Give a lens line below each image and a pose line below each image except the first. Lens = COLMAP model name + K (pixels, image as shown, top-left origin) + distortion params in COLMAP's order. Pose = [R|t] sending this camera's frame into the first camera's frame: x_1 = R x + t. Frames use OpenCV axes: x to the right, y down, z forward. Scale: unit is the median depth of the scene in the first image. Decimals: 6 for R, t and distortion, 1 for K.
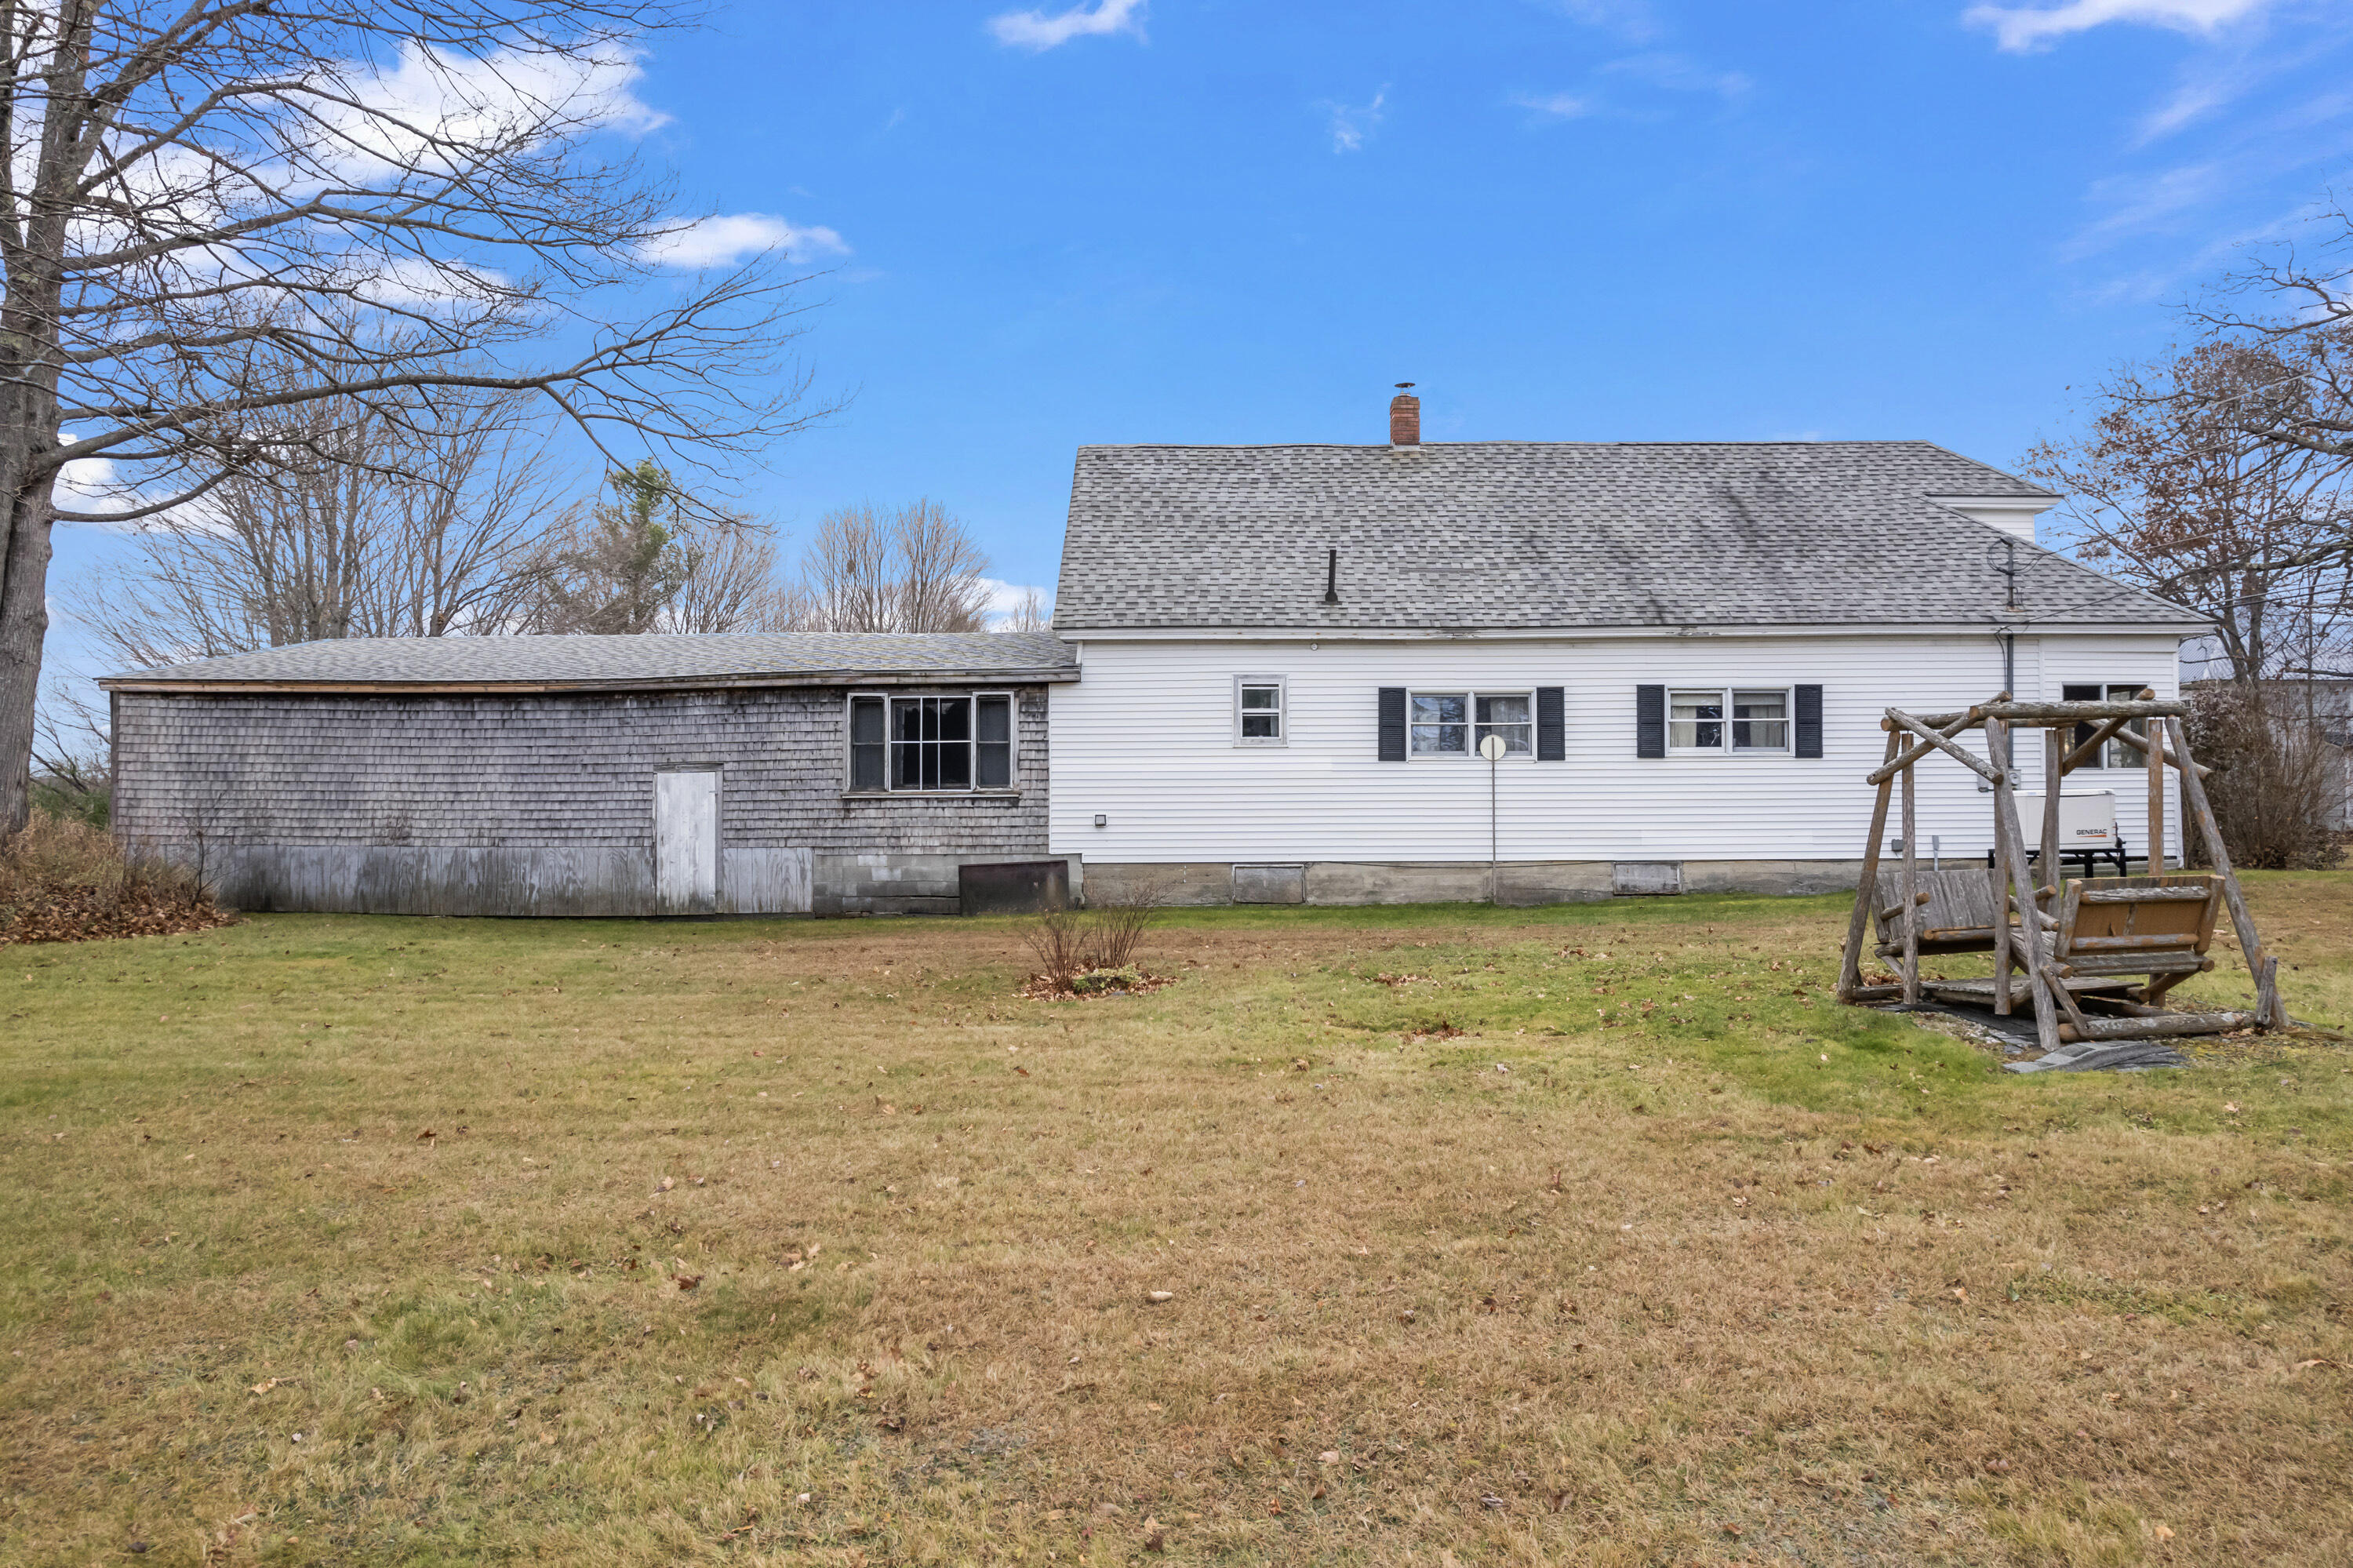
lens RADIAL K [[1509.4, 0, 1181.2], [0, 1509.4, 779.9], [0, 0, 1]] dist [-0.073909, 0.061004]
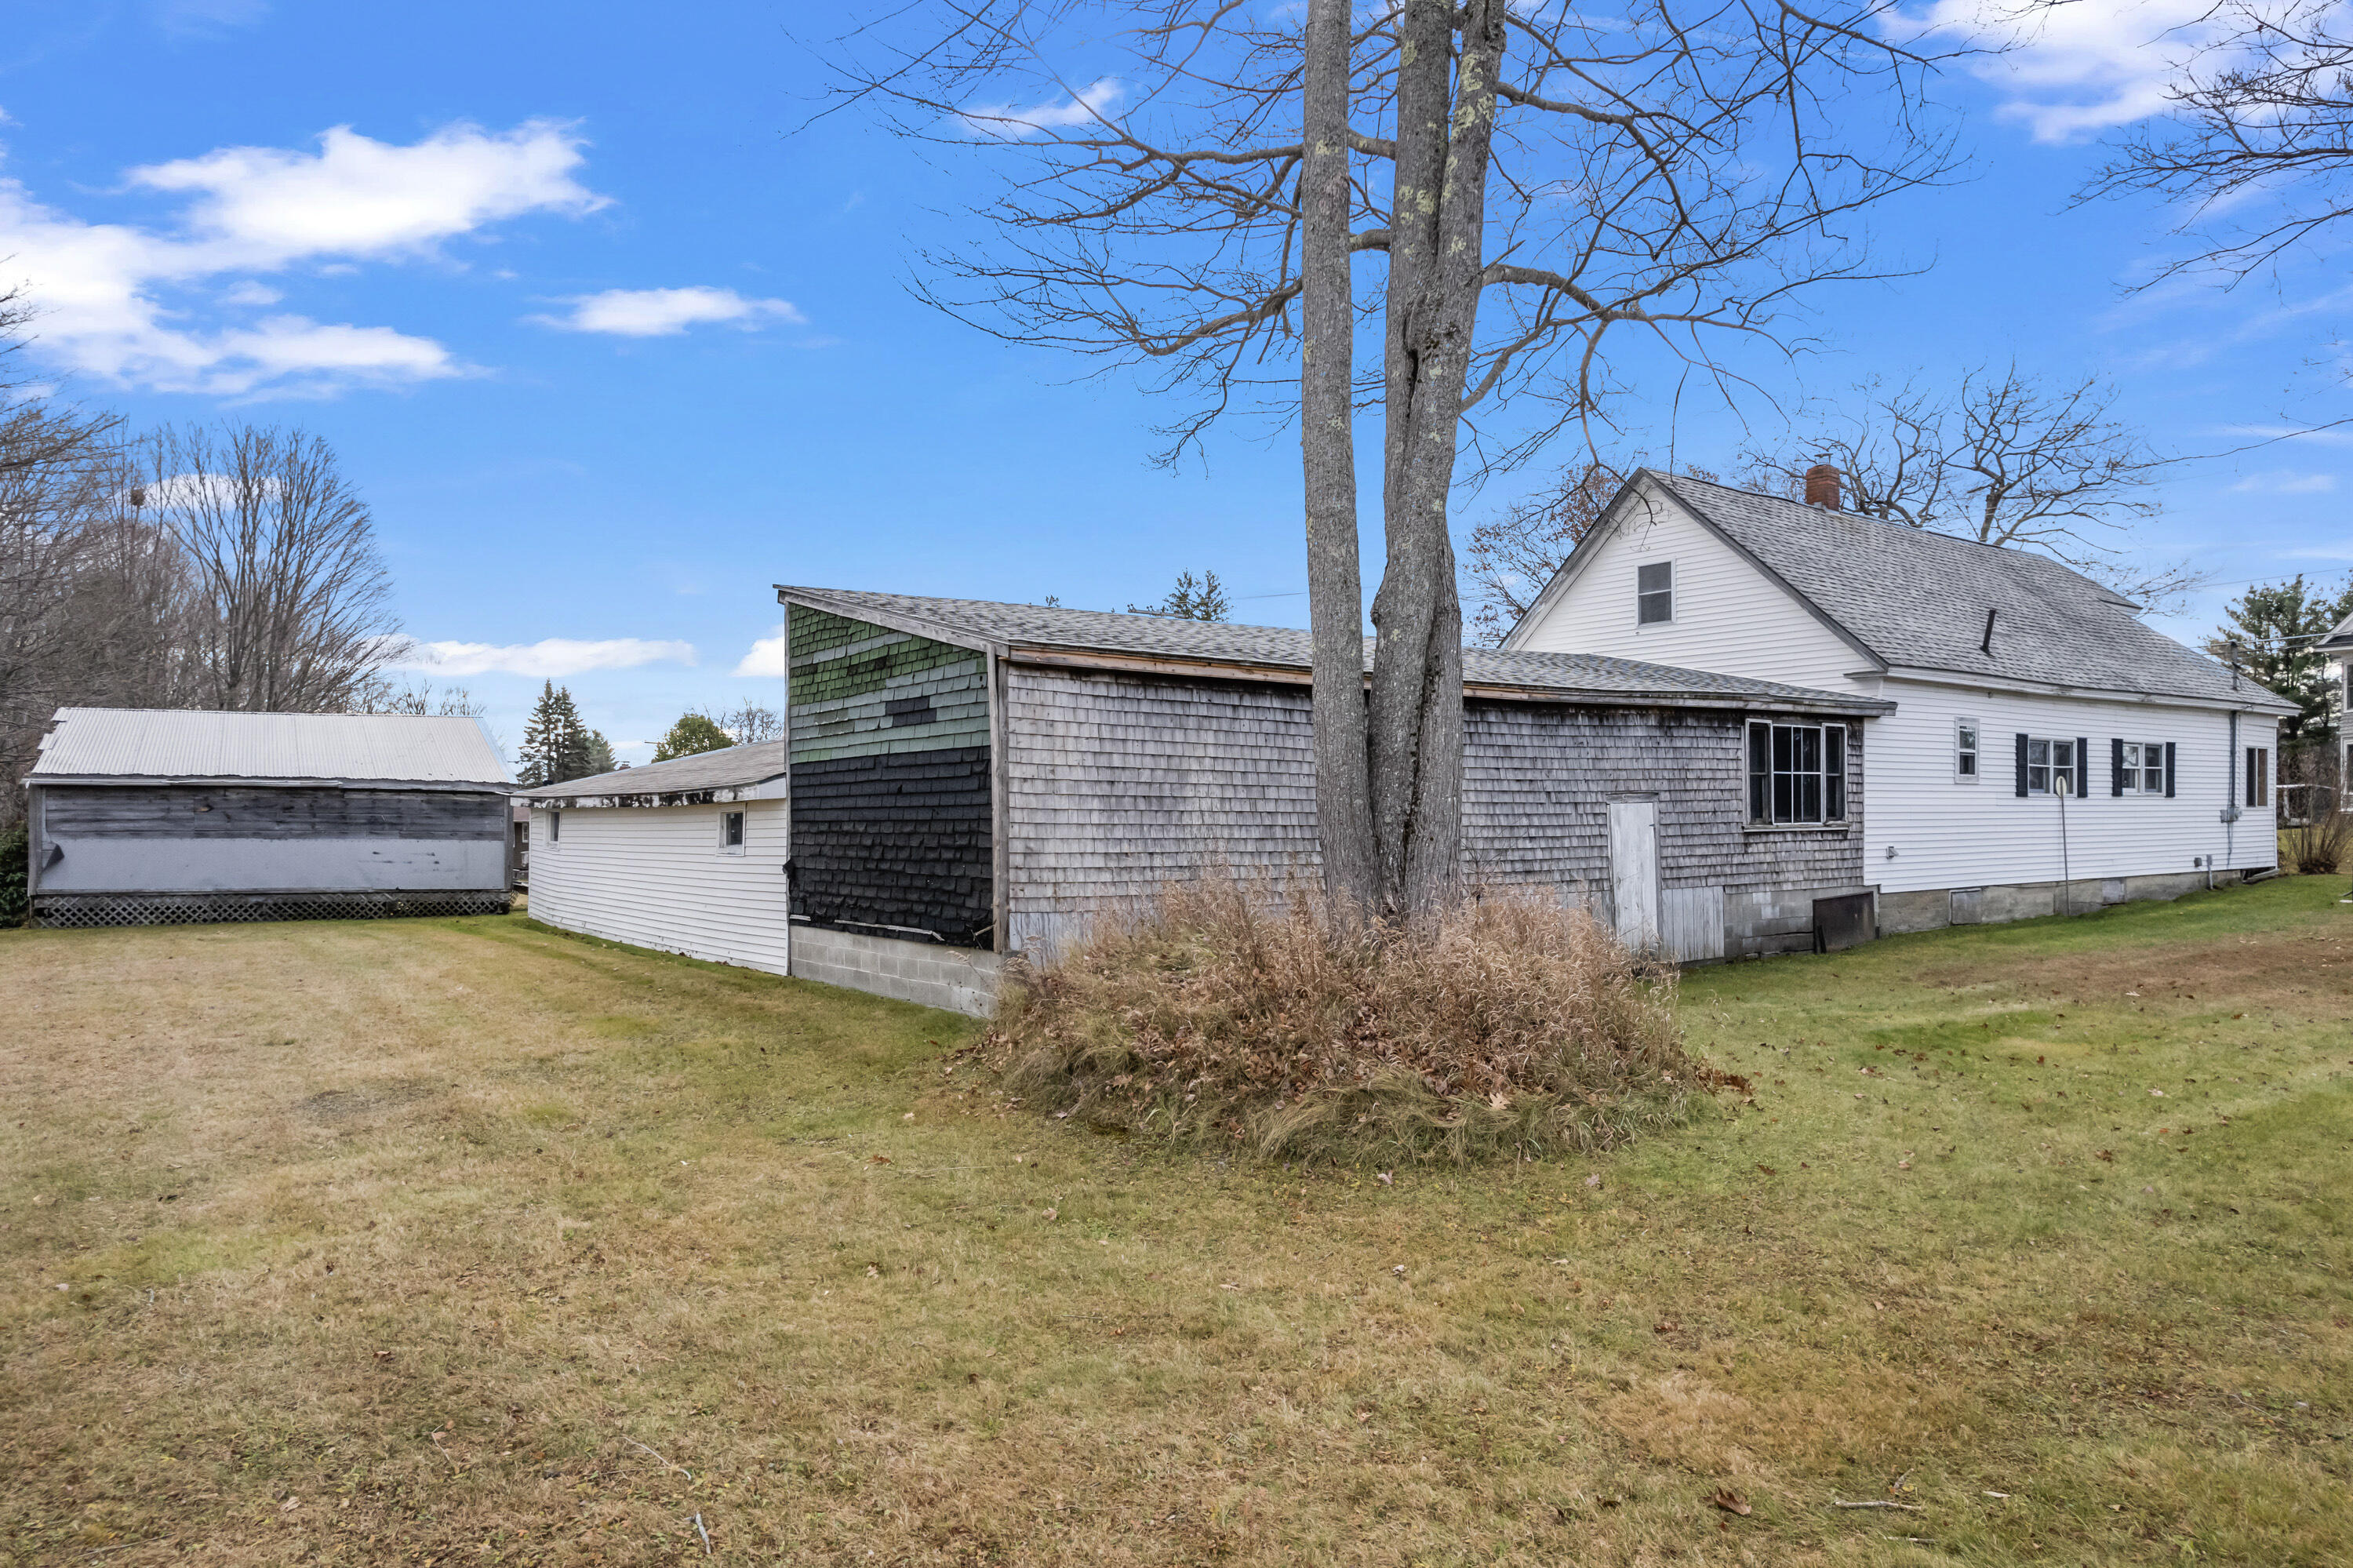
lens RADIAL K [[1509.4, 0, 1181.2], [0, 1509.4, 779.9], [0, 0, 1]] dist [-0.073909, 0.061004]
pose [[0.799840, 0.015729, 0.600007, -1.048803], [-0.009190, 0.999860, -0.013960, -0.003732], [-0.600143, 0.005652, 0.799873, 0.467688]]
